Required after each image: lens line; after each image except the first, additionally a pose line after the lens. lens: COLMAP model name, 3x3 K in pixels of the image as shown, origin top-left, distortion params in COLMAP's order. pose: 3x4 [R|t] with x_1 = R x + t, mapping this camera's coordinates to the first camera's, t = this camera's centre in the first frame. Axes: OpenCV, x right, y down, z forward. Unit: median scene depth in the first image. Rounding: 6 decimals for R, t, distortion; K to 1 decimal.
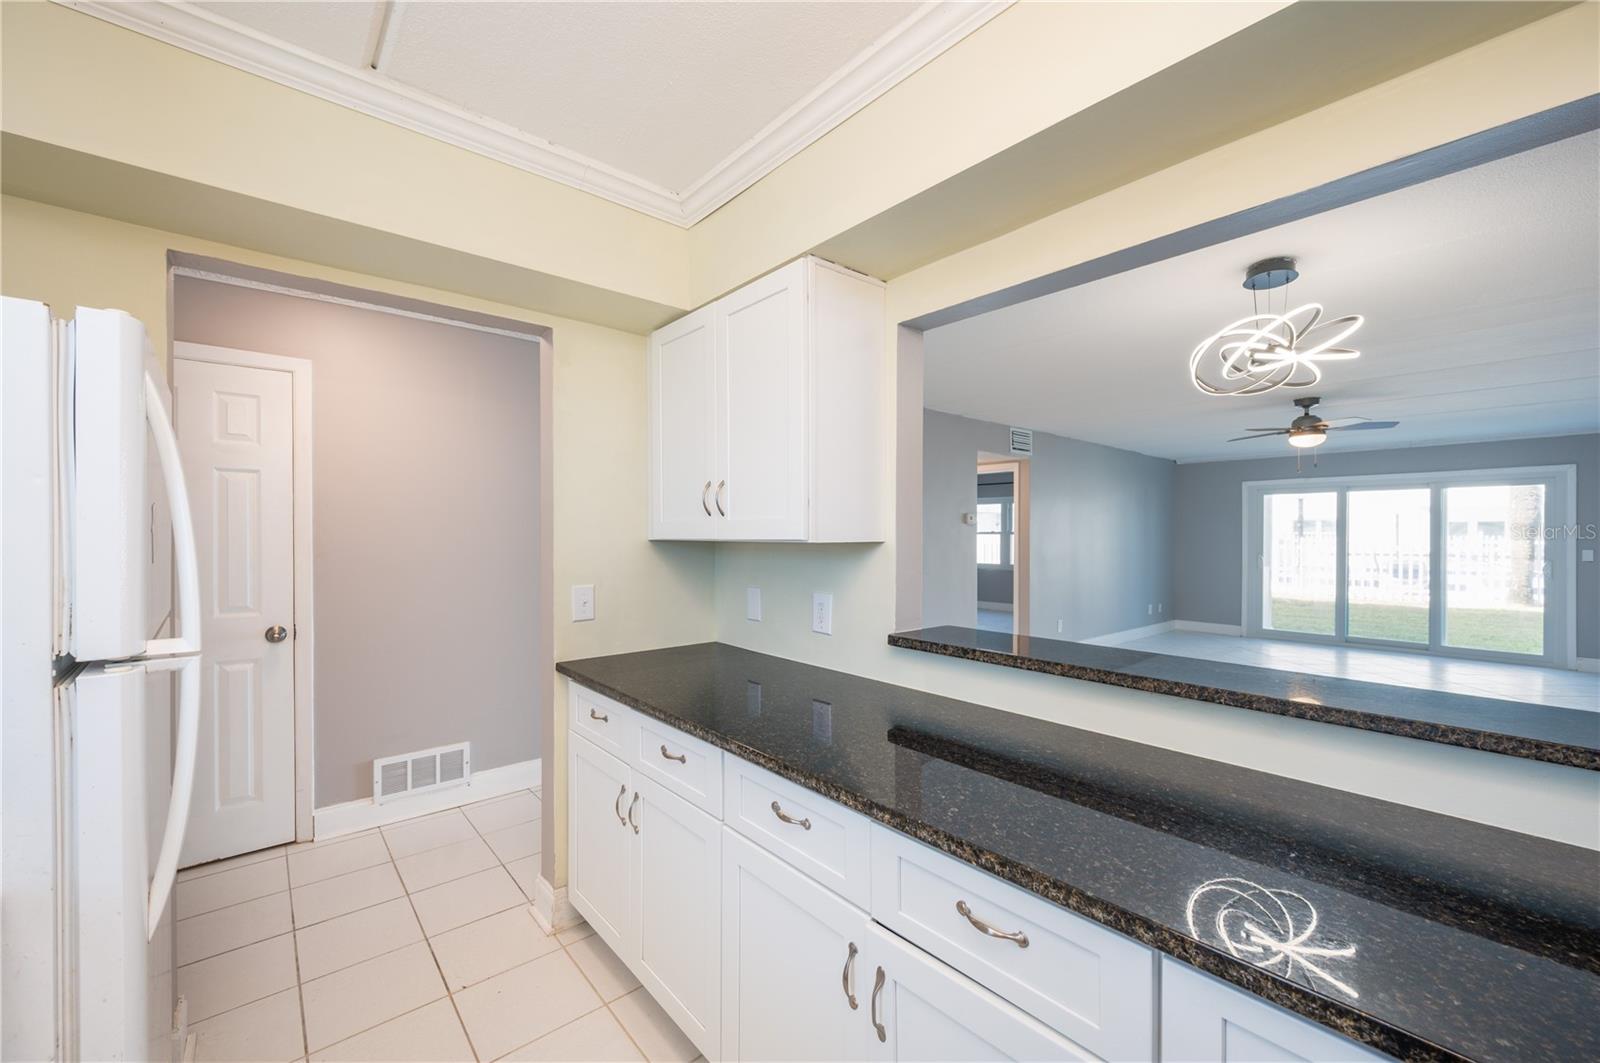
lens RADIAL K [[637.4, 0, 800.0], [0, 637.4, 531.5], [0, 0, 1]] dist [-0.001383, -0.000511]
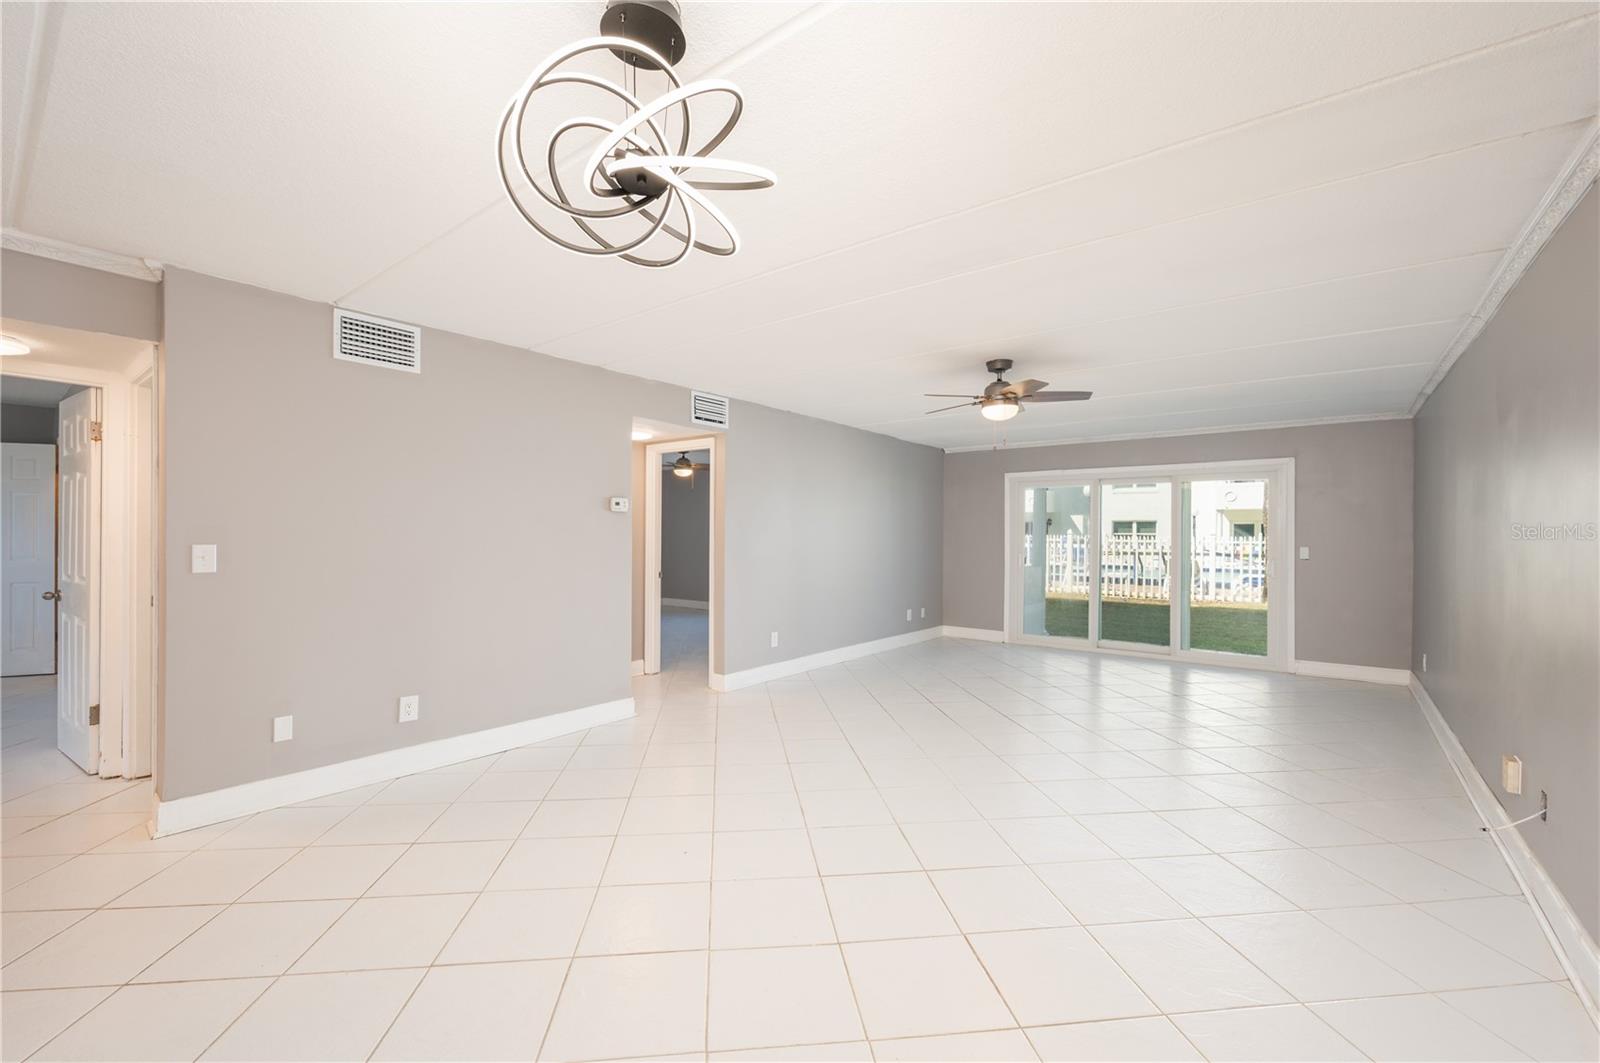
lens RADIAL K [[668.5, 0, 800.0], [0, 668.5, 531.5], [0, 0, 1]] dist [0.001161, 0.000115]
pose [[0.980194, 0.005371, 0.197964, 0.293667], [-0.005576, 0.999984, 0.000477, 0.009139], [-0.197959, -0.001571, 0.980209, 0.161213]]
